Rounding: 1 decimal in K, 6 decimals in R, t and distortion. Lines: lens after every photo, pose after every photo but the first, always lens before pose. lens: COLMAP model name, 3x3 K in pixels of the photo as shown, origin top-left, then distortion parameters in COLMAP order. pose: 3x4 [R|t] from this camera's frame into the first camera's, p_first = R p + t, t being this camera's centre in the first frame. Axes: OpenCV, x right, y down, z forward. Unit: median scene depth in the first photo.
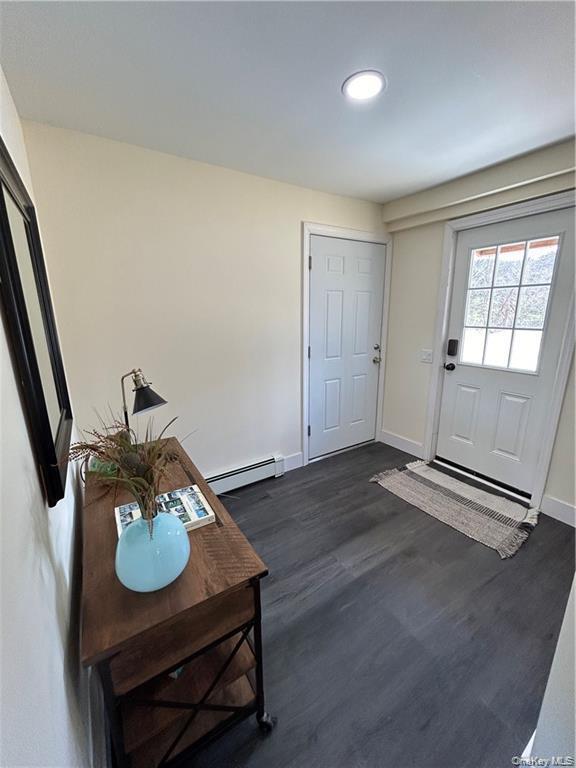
lens RADIAL K [[308.5, 0, 285.7], [0, 308.5, 383.3], [0, 0, 1]] dist [0.000516, 0.000134]
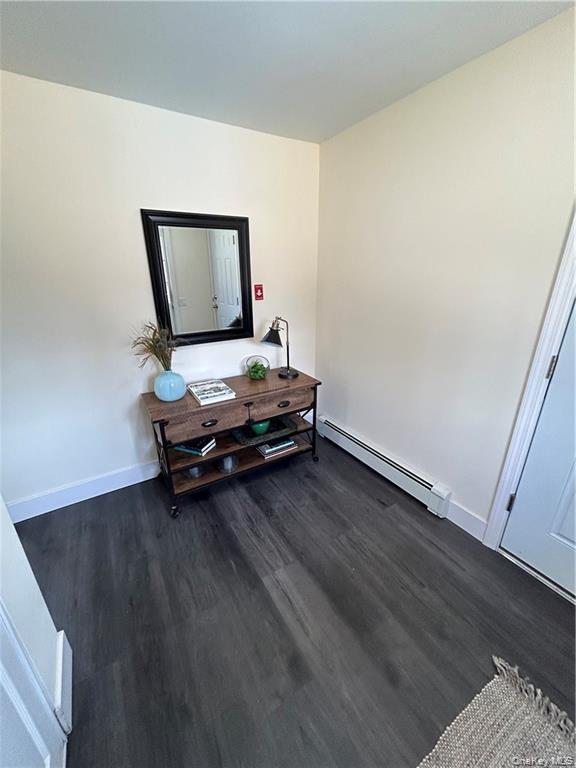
lens RADIAL K [[308.5, 0, 285.9], [0, 308.5, 384.1], [0, 0, 1]] dist [0.000516, 0.000134]
pose [[-0.015144, 0.356612, -0.934130, 0.747135], [-0.223731, 0.909341, 0.350776, -0.203280], [0.974533, 0.214306, 0.066014, 0.751249]]
